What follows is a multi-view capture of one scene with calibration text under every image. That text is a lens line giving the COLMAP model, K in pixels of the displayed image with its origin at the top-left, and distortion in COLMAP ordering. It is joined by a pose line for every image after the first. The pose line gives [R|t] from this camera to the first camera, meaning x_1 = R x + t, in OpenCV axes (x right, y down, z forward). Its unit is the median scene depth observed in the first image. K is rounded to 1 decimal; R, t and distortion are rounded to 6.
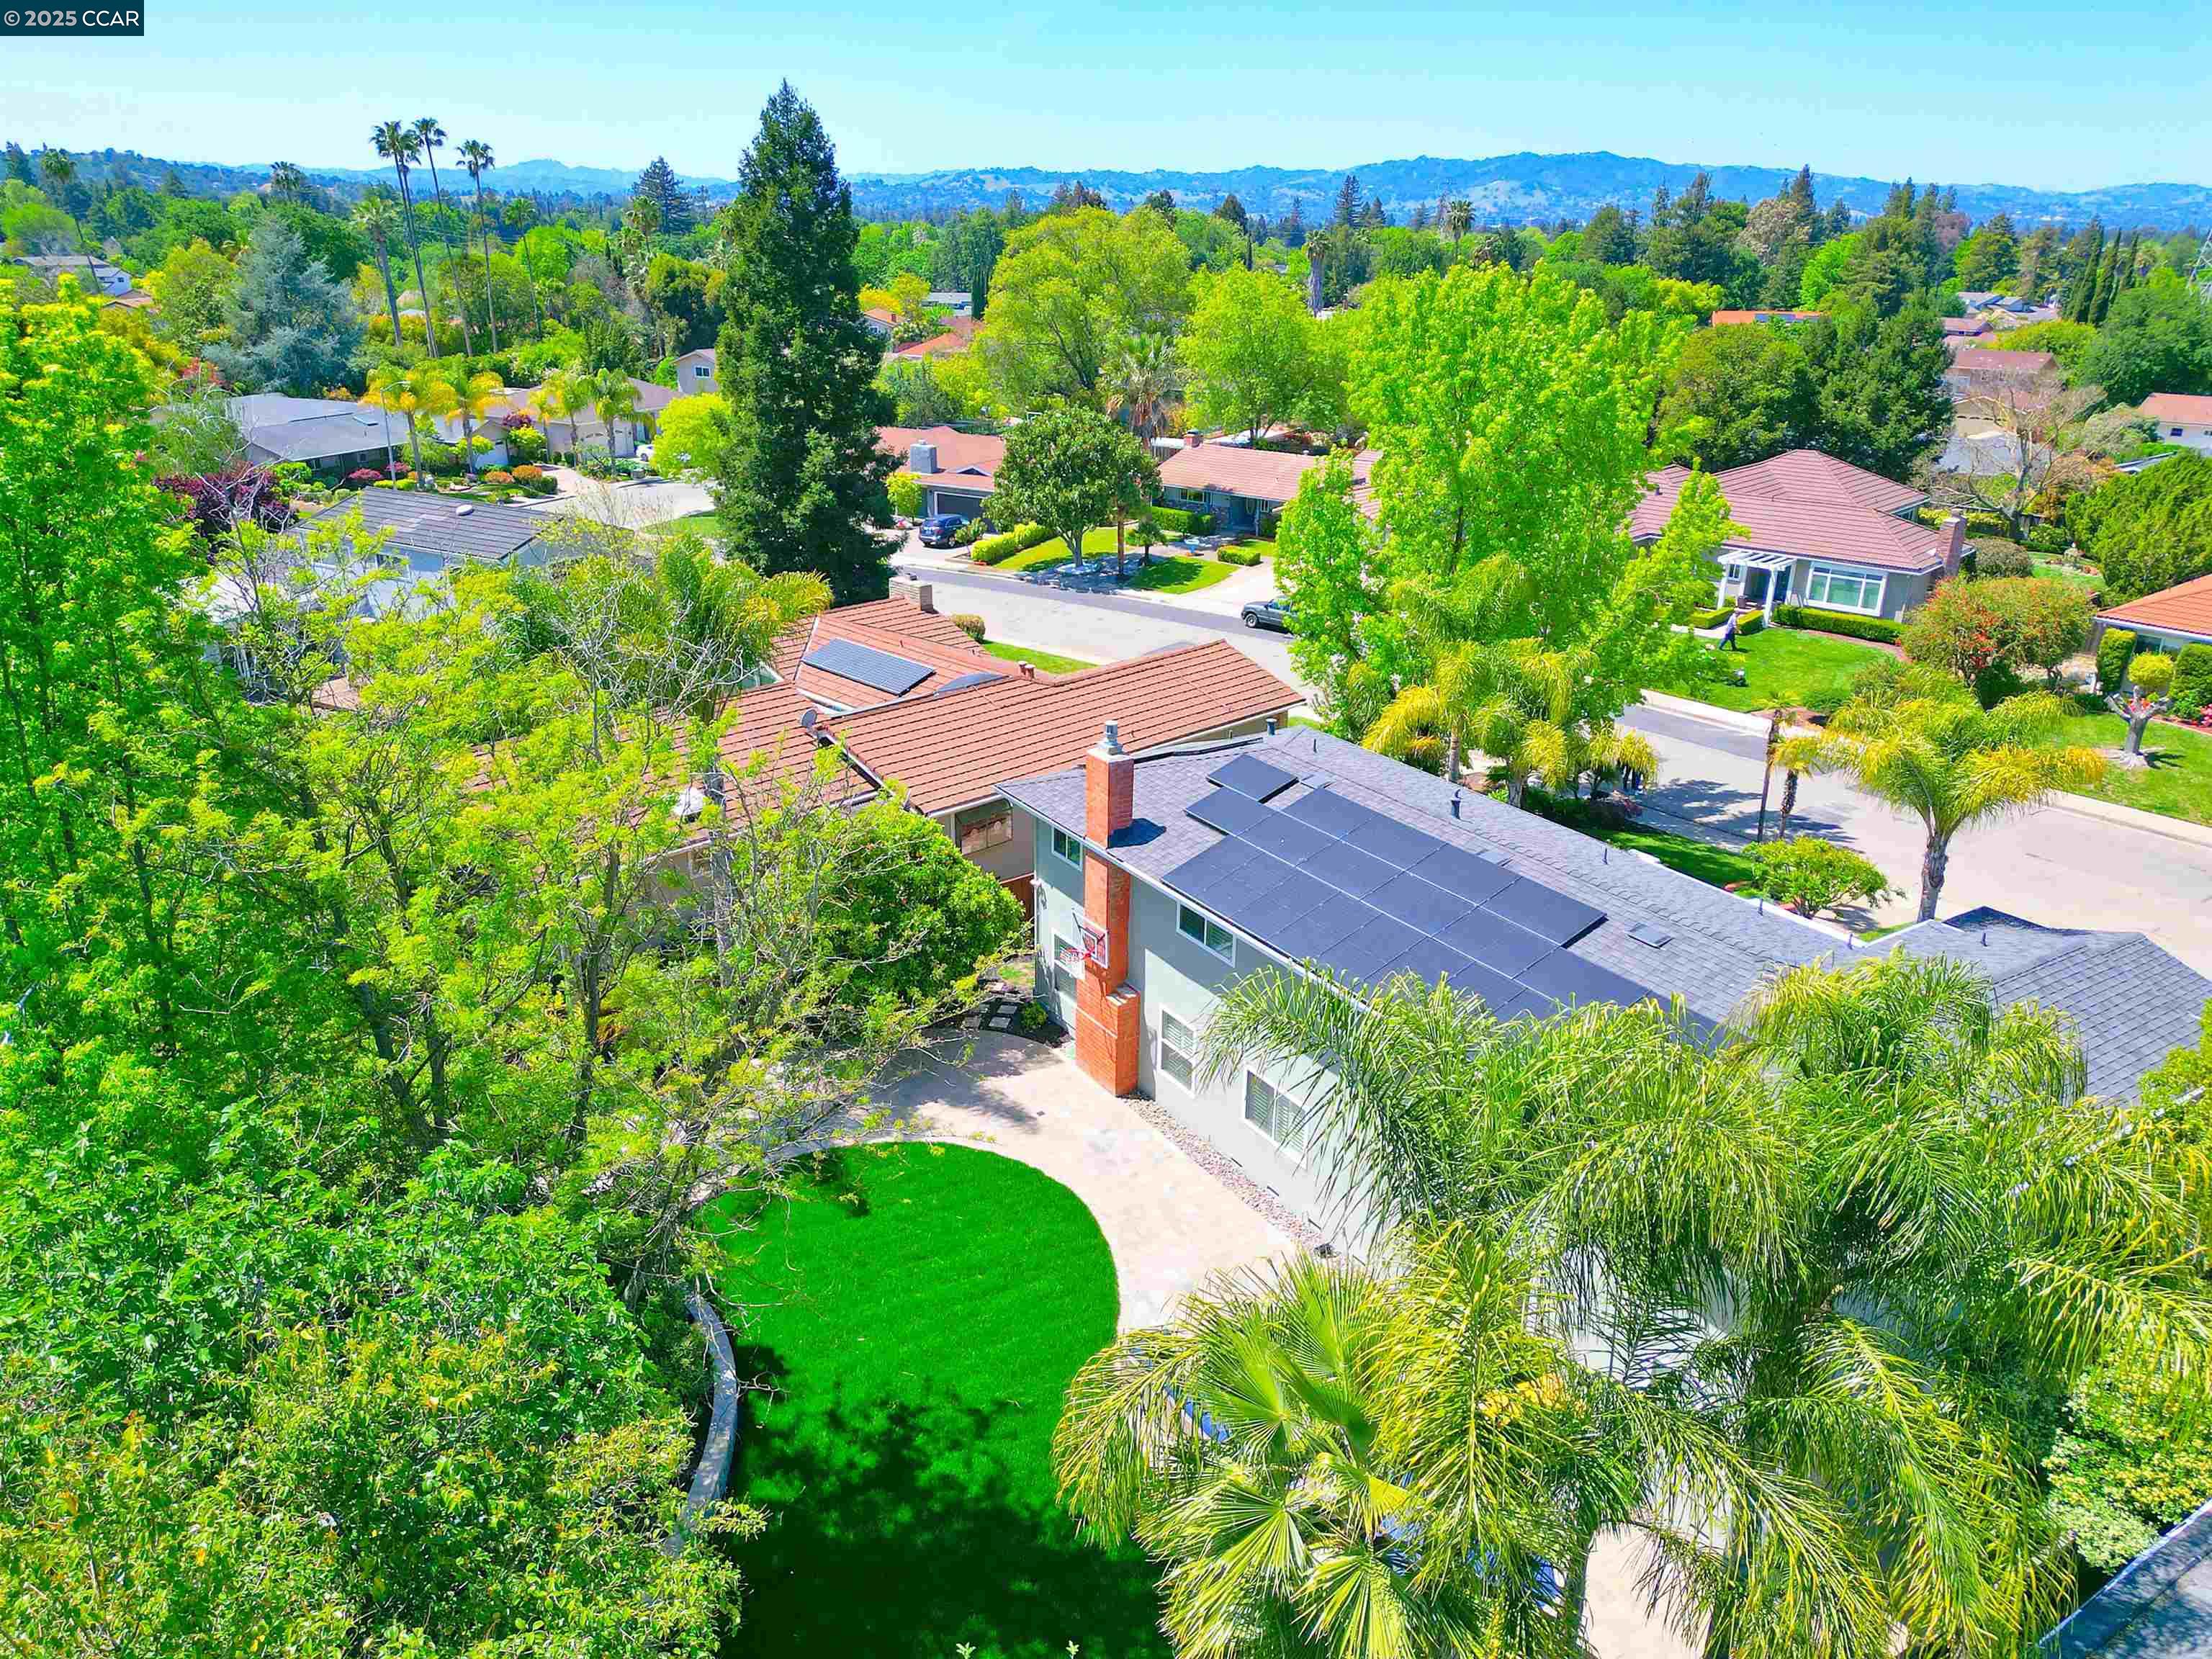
lens RADIAL K [[1536.3, 0, 1093.6], [0, 1536.3, 834.4], [0, 0, 1]] dist [0.072471, -0.076177]
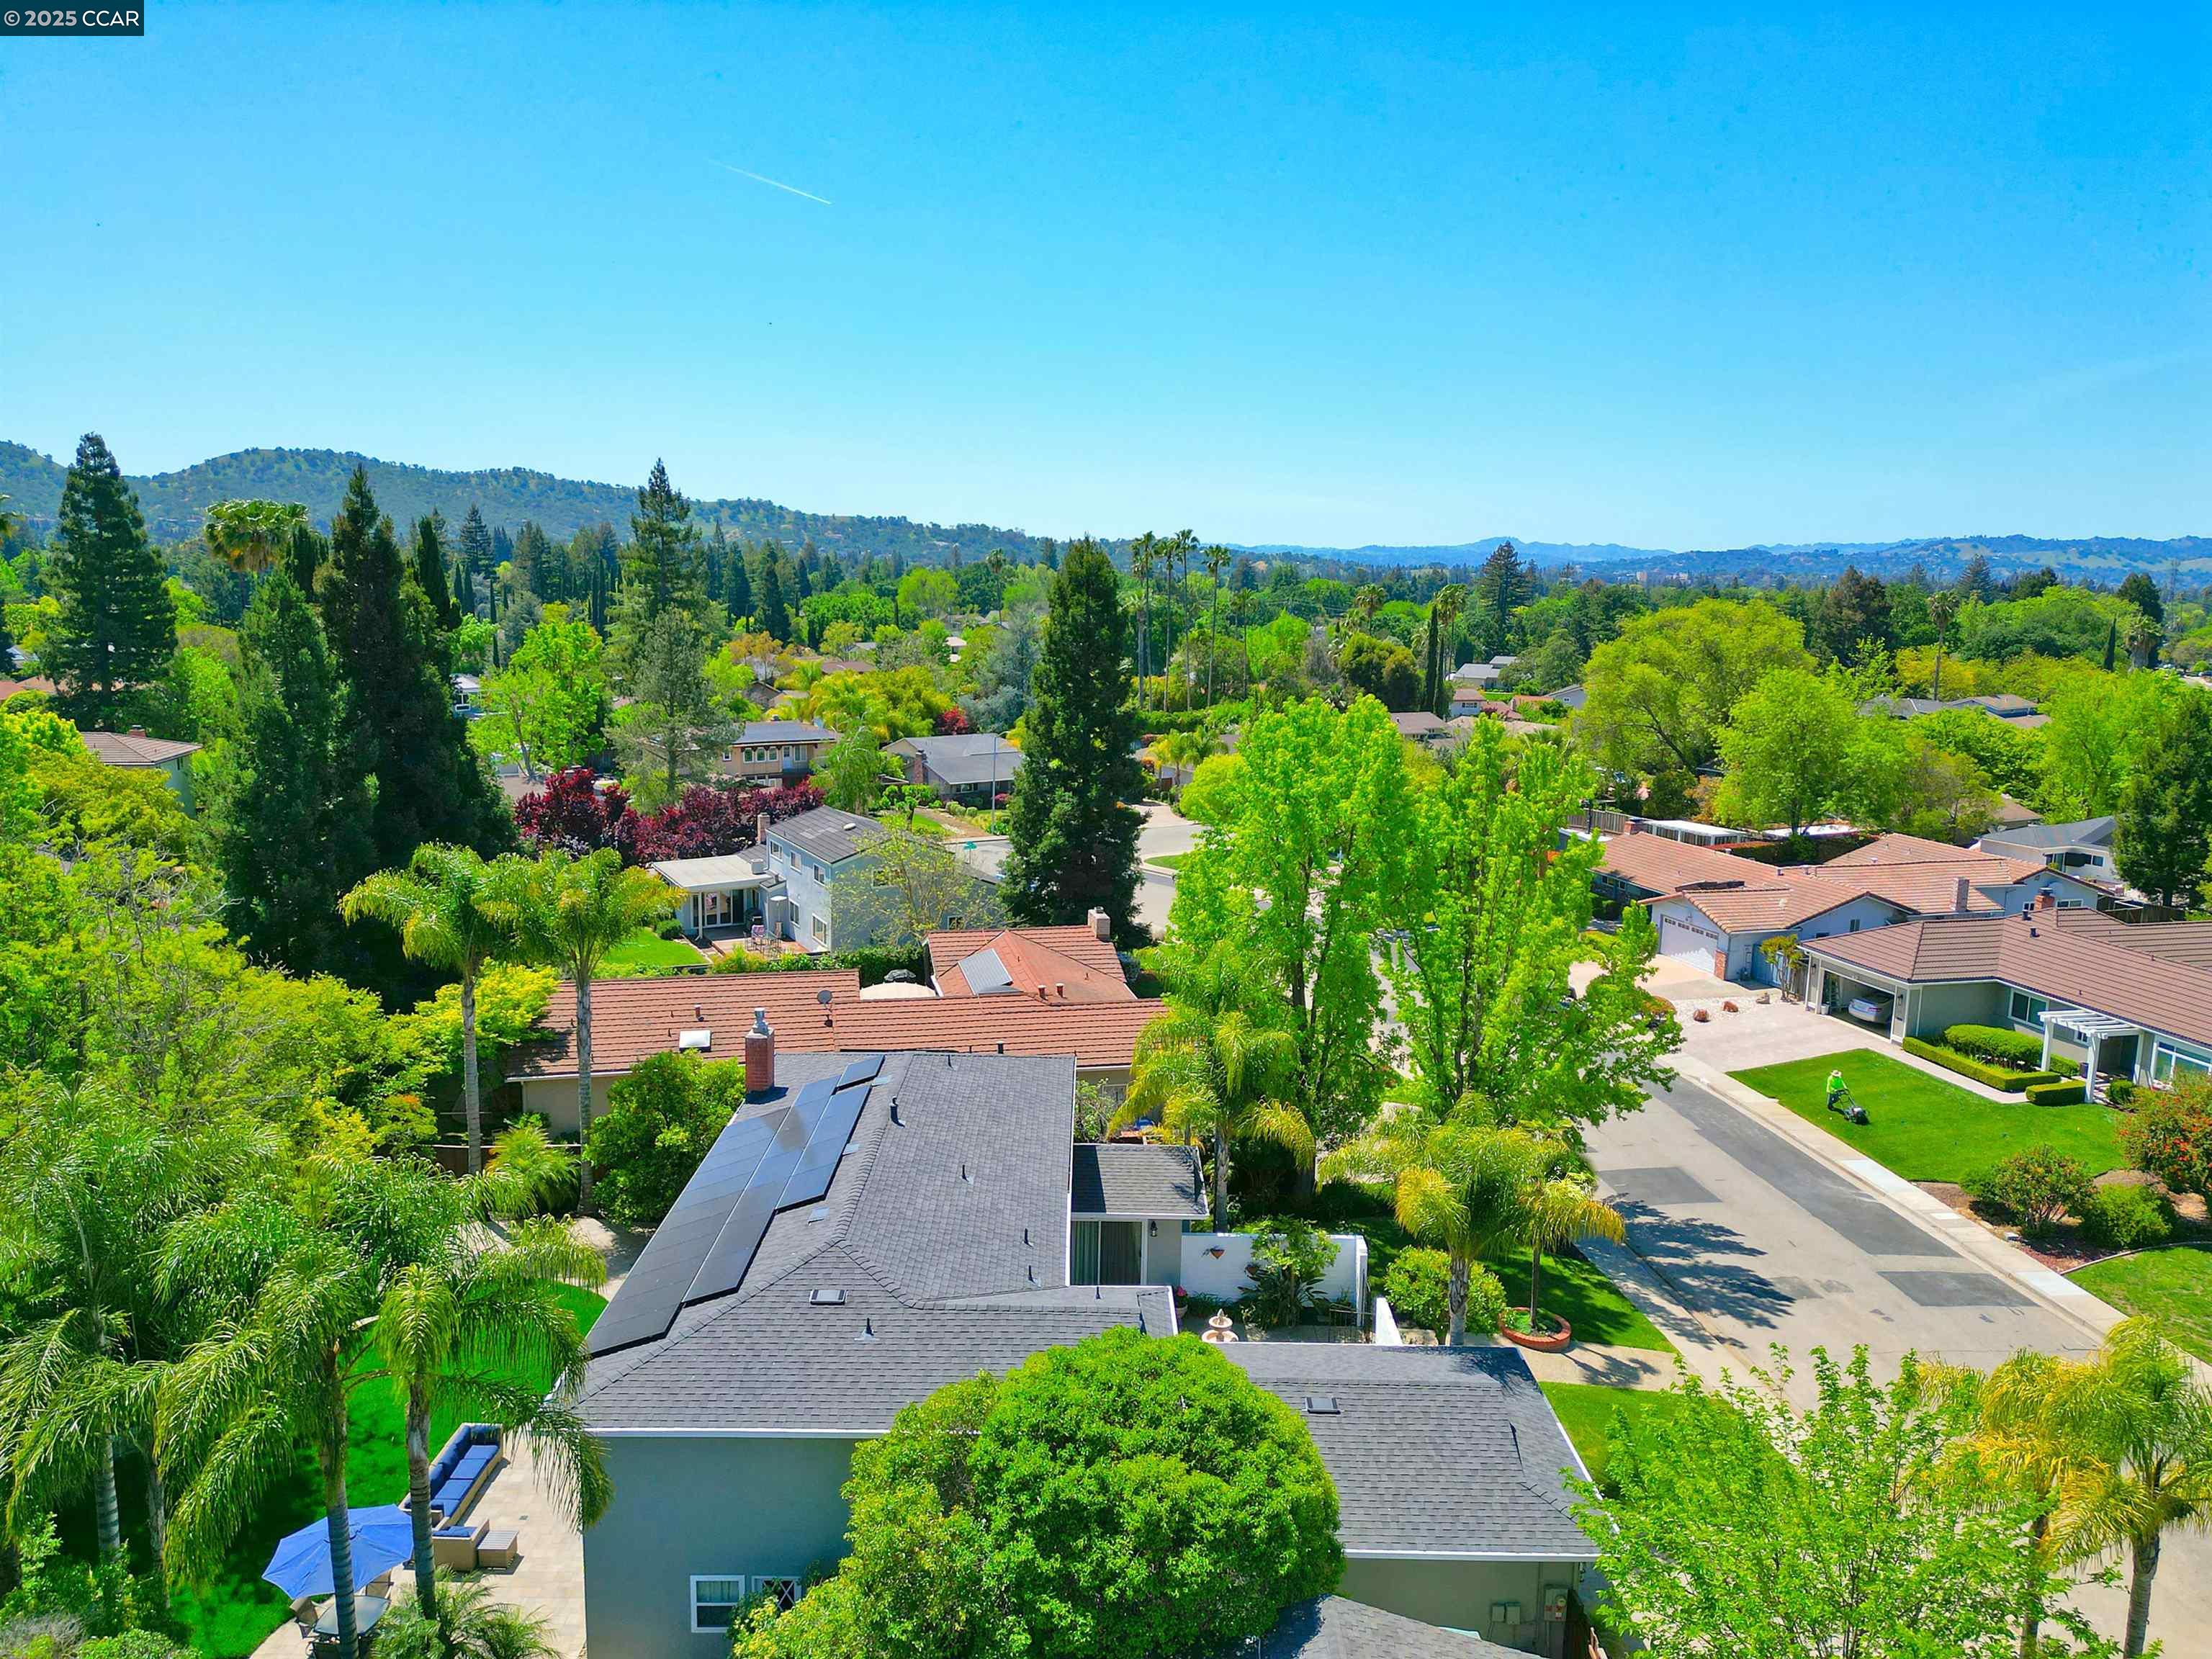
lens RADIAL K [[1536.3, 0, 1093.6], [0, 1536.3, 834.4], [0, 0, 1]] dist [0.072471, -0.076177]
pose [[0.842608, 0.093665, -0.530320, 0.504532], [-0.206195, 0.965829, -0.157031, -0.034632], [0.497490, 0.241665, 0.833128, -0.017717]]
